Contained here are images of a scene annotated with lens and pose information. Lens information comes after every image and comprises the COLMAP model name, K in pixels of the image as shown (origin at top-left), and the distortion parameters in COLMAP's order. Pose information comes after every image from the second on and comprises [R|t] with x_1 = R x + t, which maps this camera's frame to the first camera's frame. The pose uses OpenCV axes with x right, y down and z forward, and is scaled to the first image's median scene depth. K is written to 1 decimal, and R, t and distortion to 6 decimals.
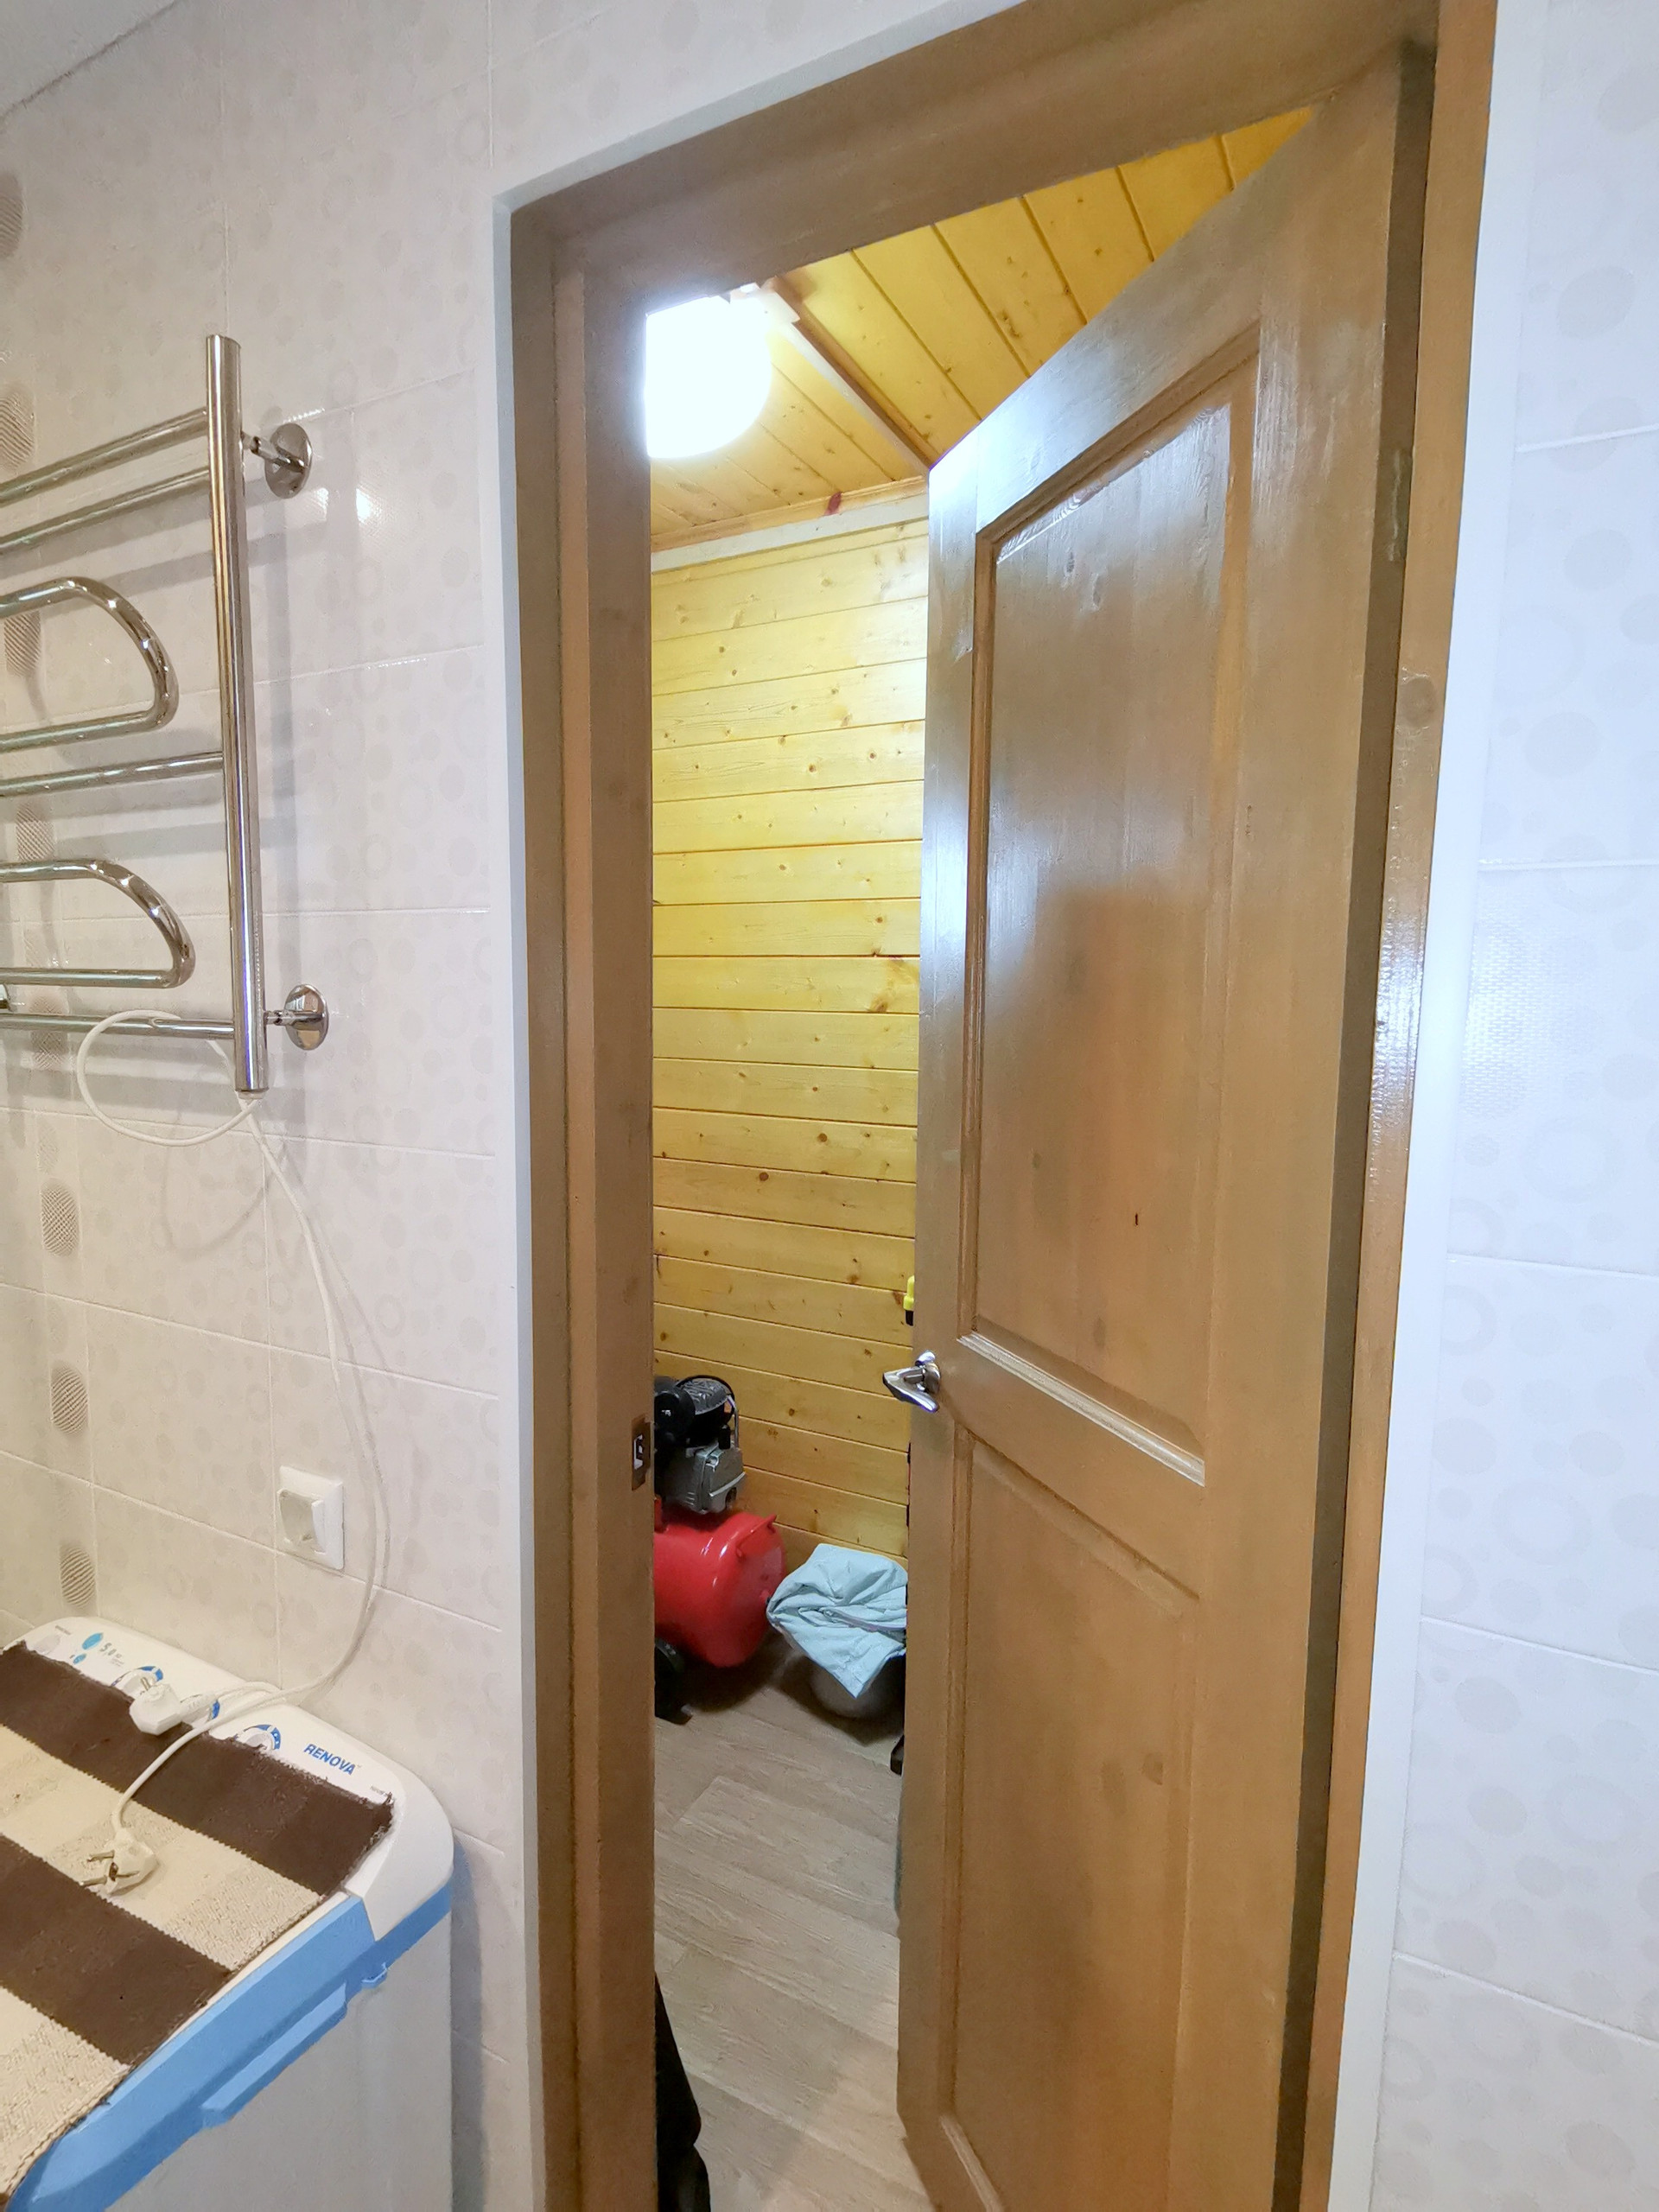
lens RADIAL K [[1111.2, 0, 829.5], [0, 1111.2, 1106.0], [0, 0, 1]] dist [0.015189, -0.000540]
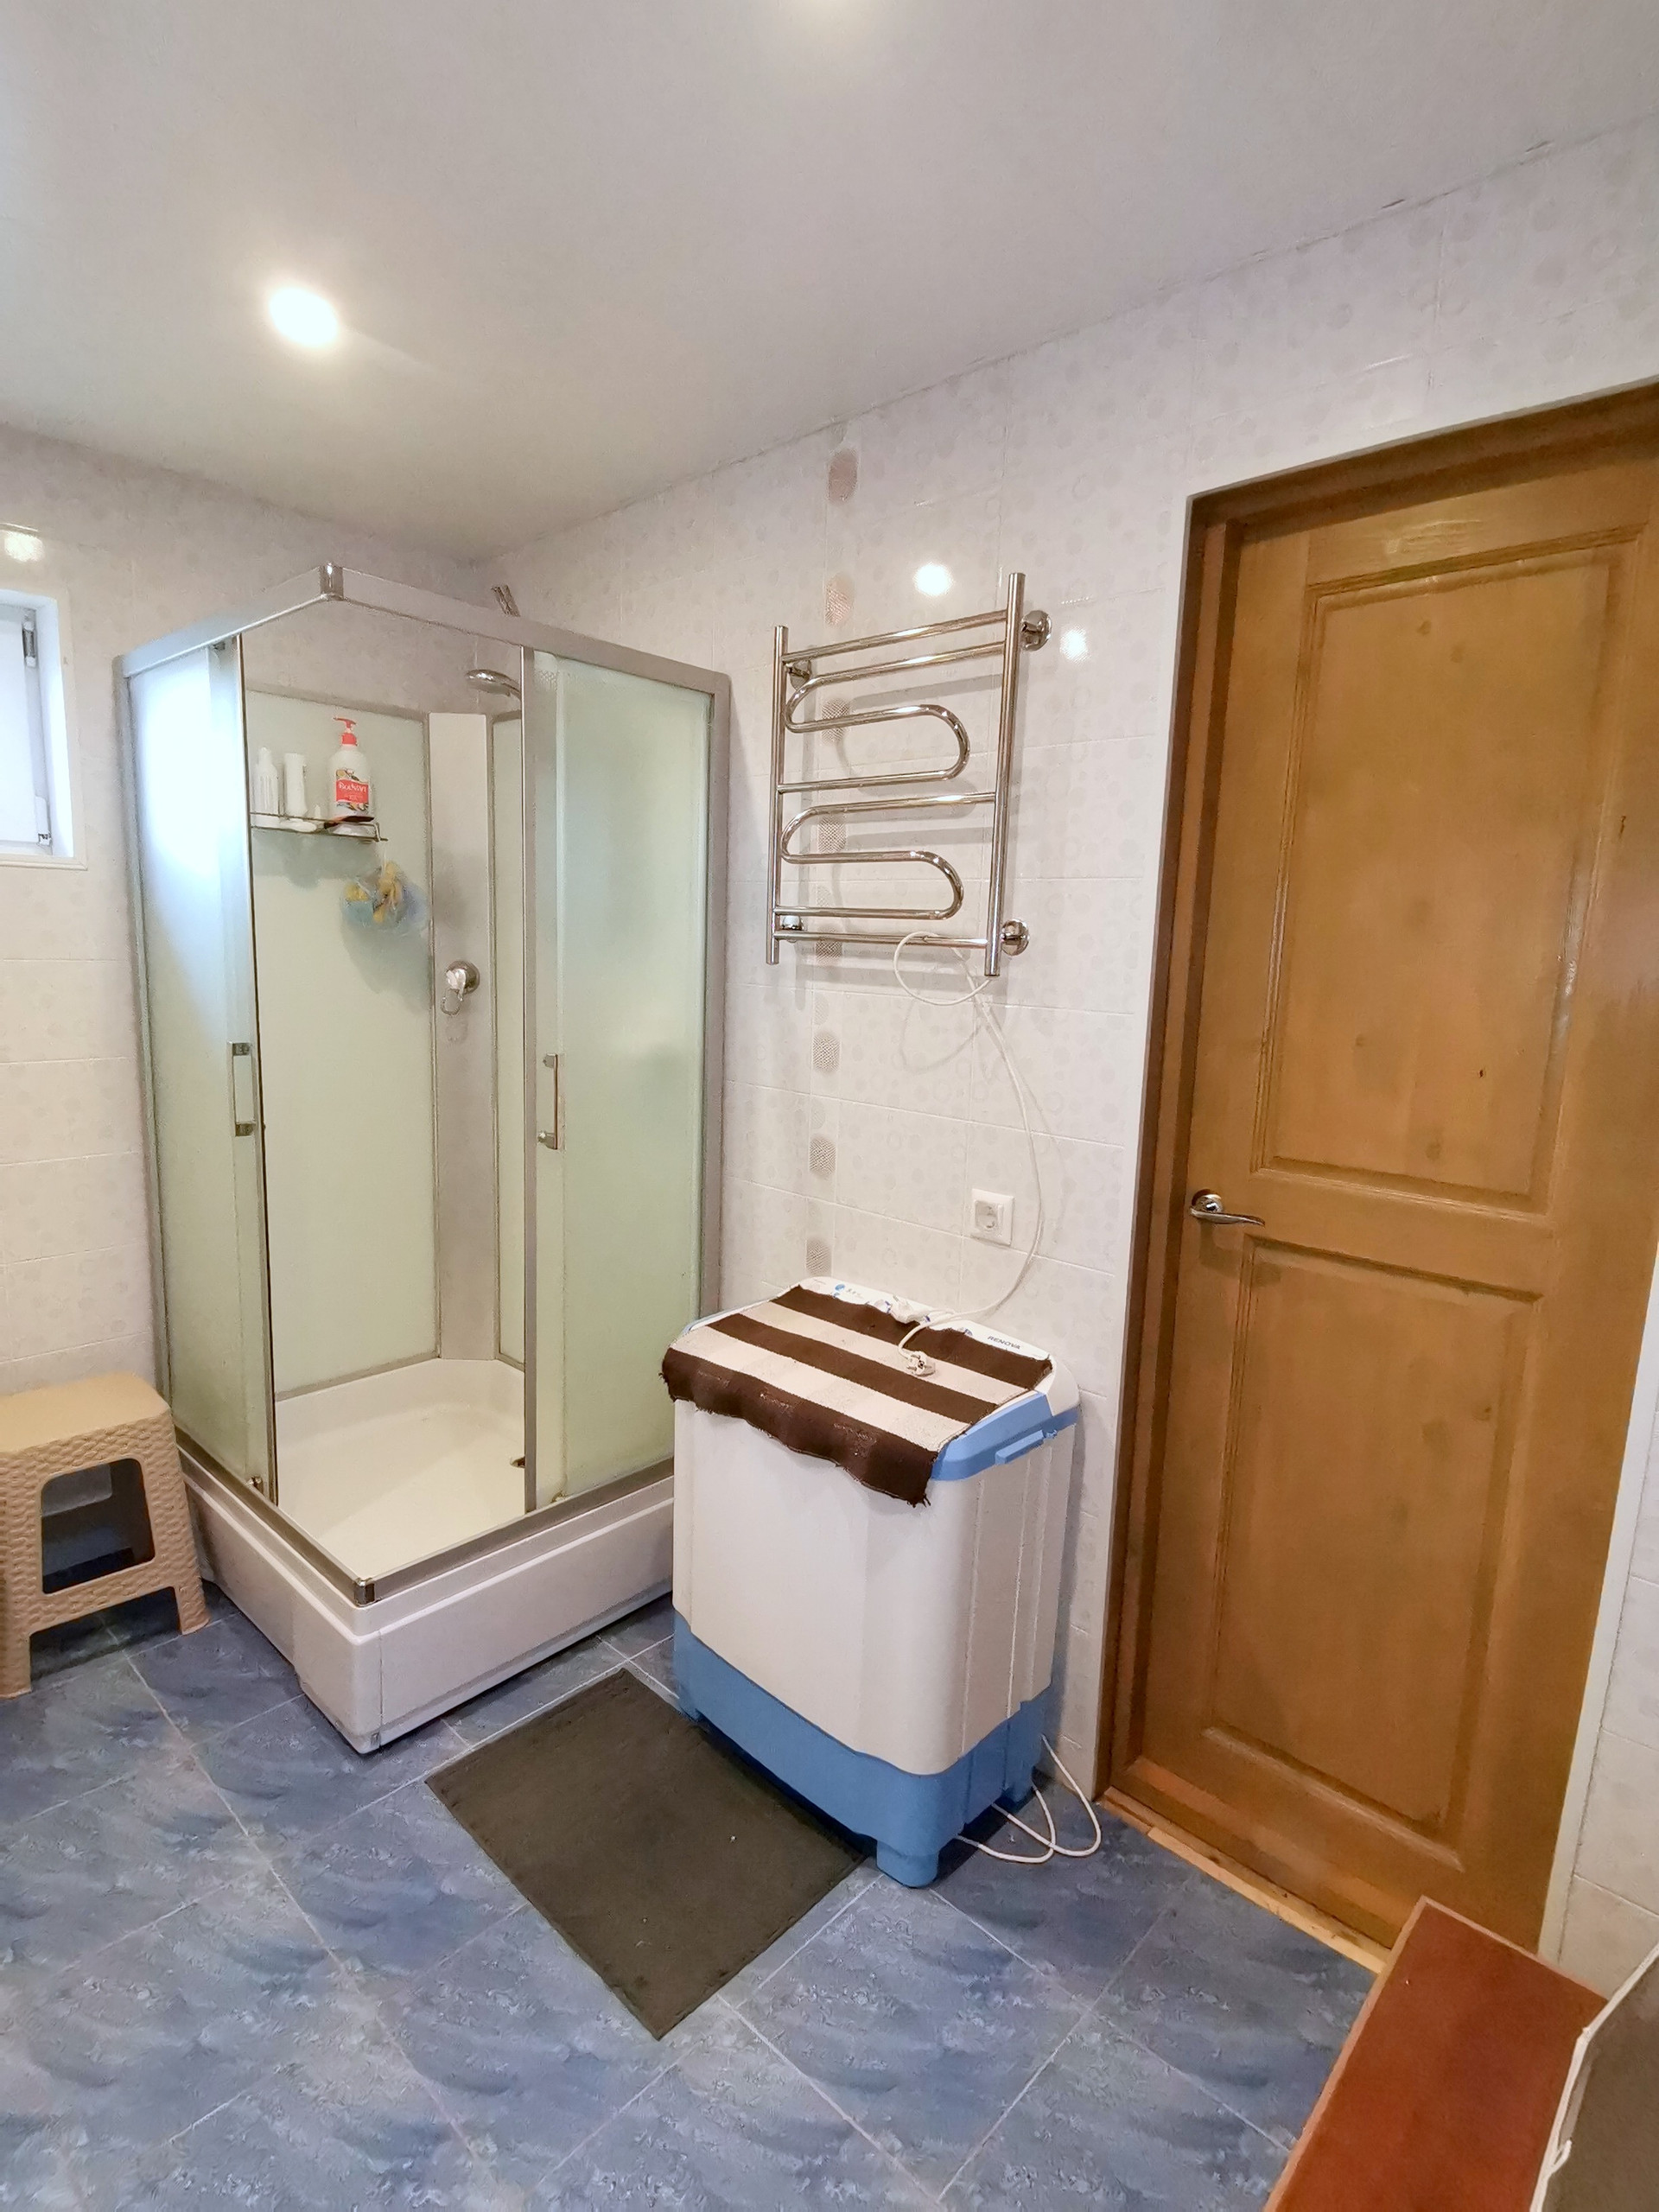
lens RADIAL K [[1096.4, 0, 834.9], [0, 1096.4, 1113.3], [0, 0, 1]] dist [0.001241, 0.000078]
pose [[0.971877, 0.062692, -0.226992, -0.328462], [-0.052975, 0.997410, 0.048654, 0.133600], [0.229454, -0.035261, 0.972681, -0.797188]]
